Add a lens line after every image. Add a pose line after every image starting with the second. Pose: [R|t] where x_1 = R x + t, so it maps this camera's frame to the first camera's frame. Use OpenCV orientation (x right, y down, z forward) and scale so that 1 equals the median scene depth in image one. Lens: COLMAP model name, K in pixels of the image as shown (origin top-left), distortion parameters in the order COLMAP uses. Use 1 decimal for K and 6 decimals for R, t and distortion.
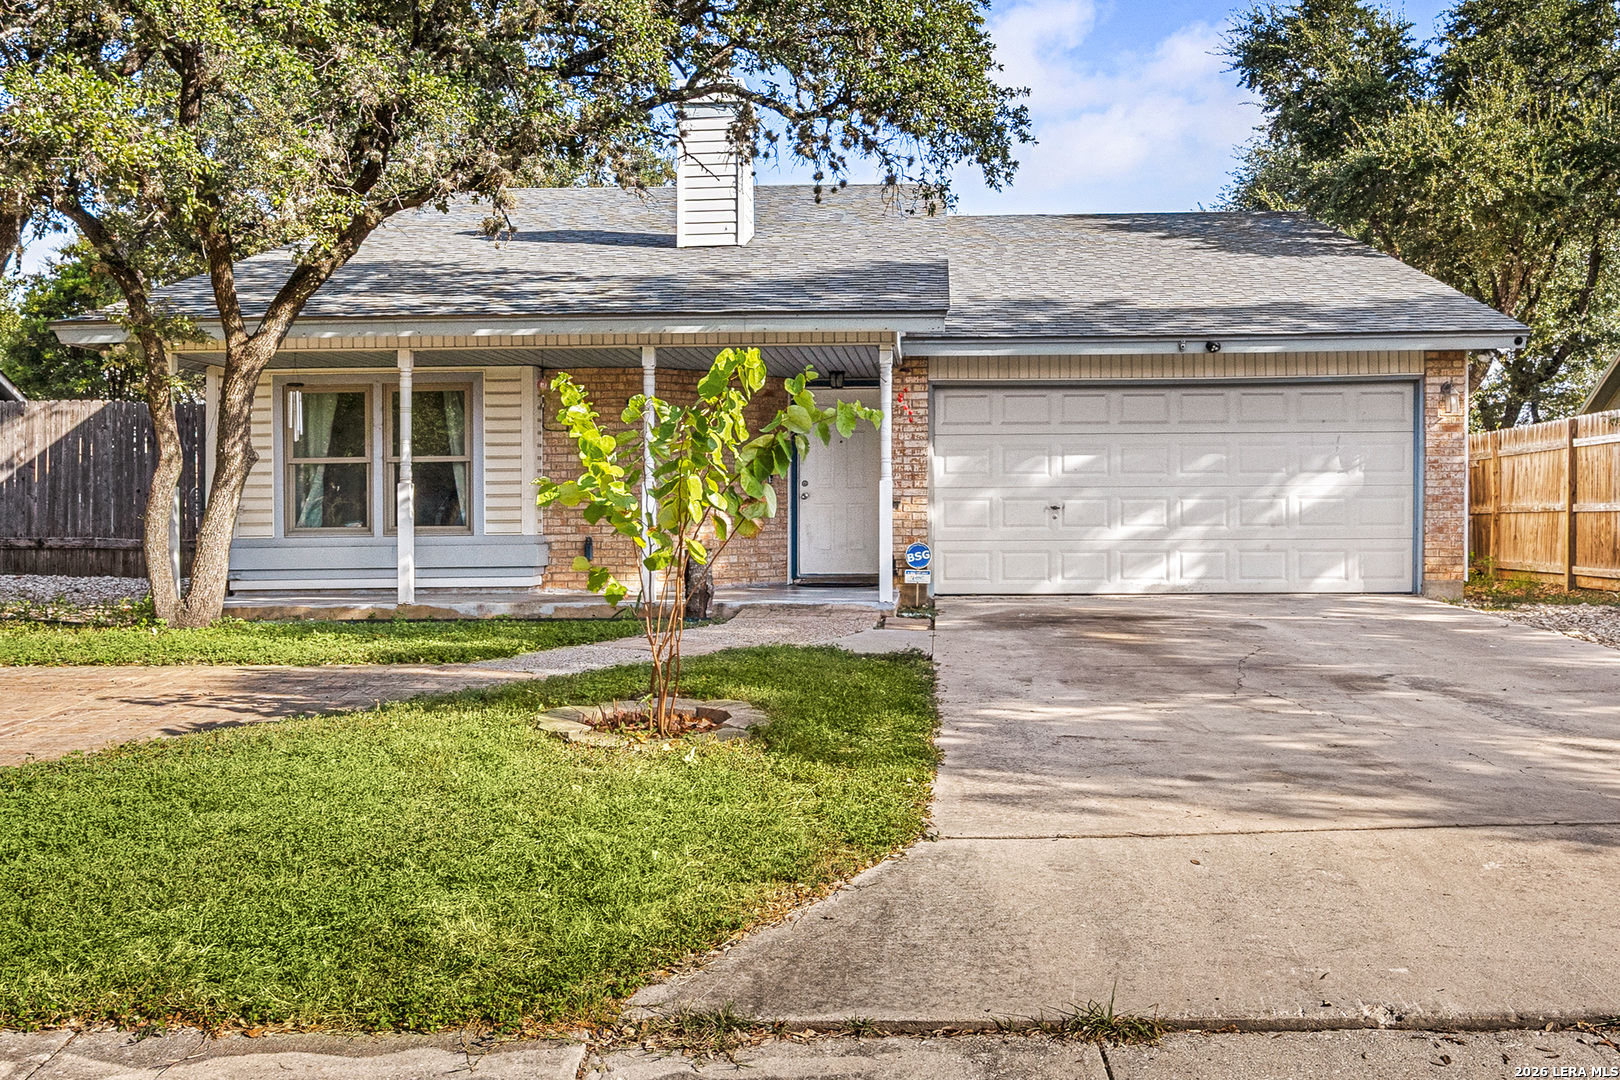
lens RADIAL K [[1453.2, 0, 810.0], [0, 1453.2, 540.0], [0, 0, 1]] dist [-0.000249, 0.000107]
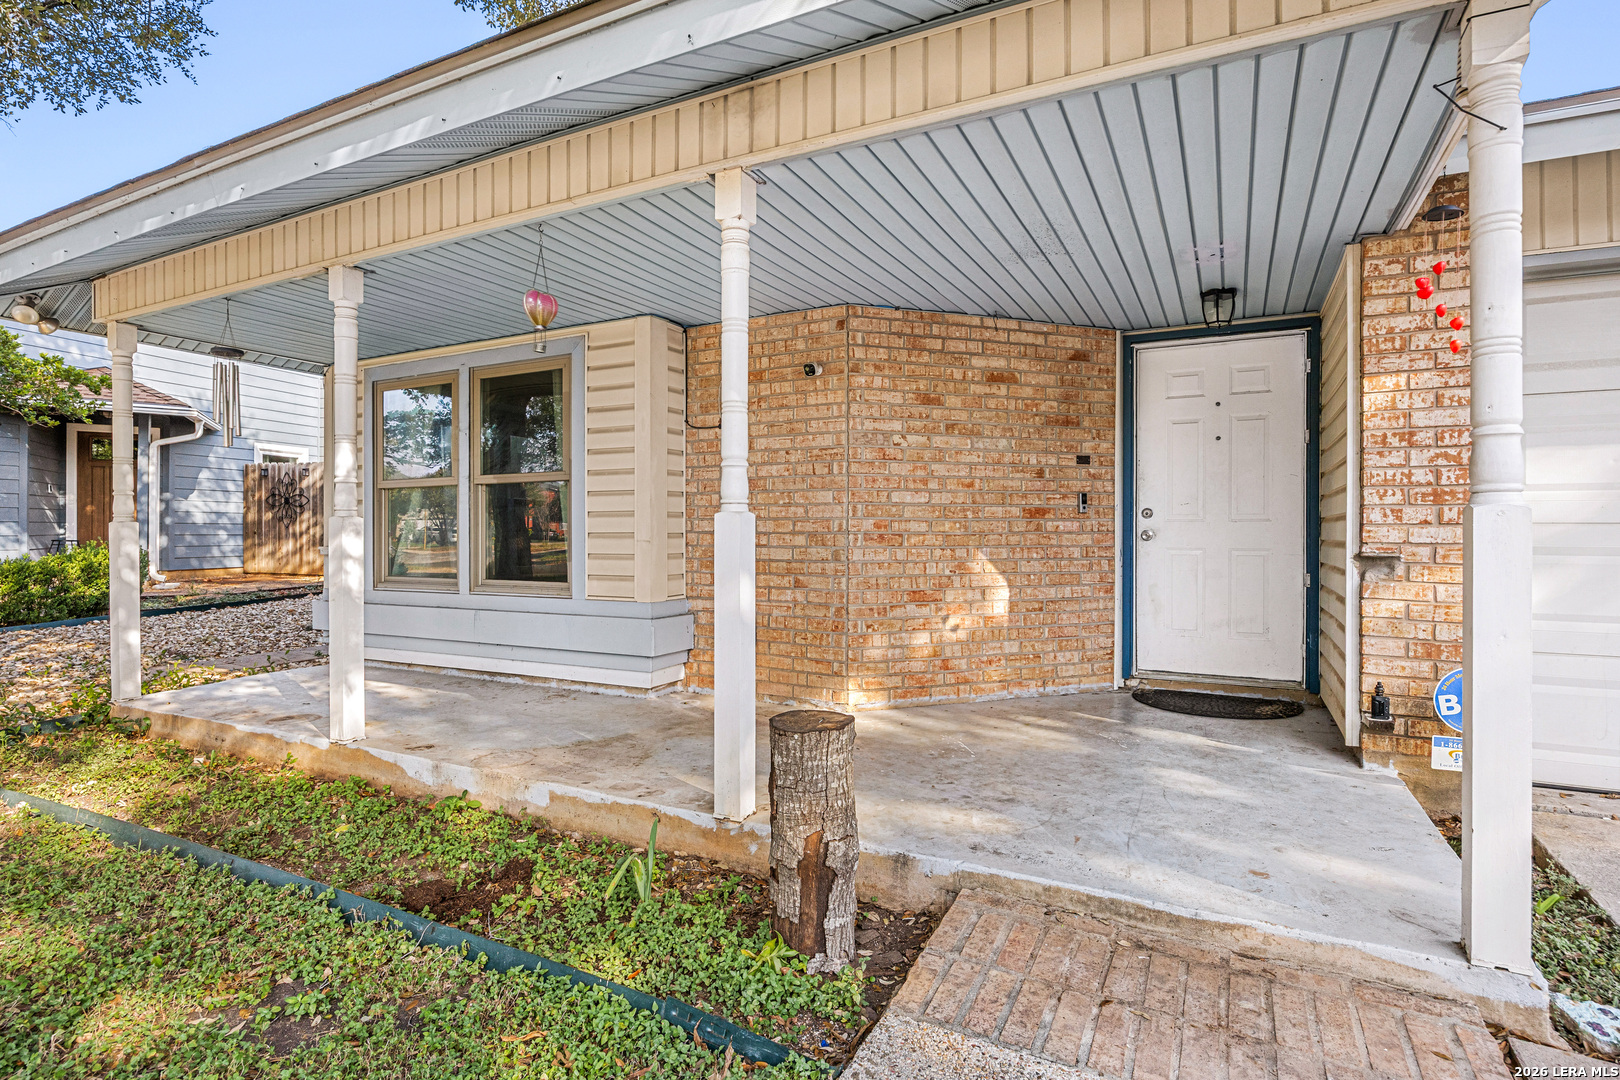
lens RADIAL K [[821.7, 0, 810.0], [0, 821.7, 540.0], [0, 0, 1]] dist [-0.001043, -0.000045]
pose [[0.924312, 0.009654, -0.381516, -0.003271], [-0.011530, 0.999930, -0.002632, -0.028504], [0.381464, 0.006832, 0.924358, 0.704778]]
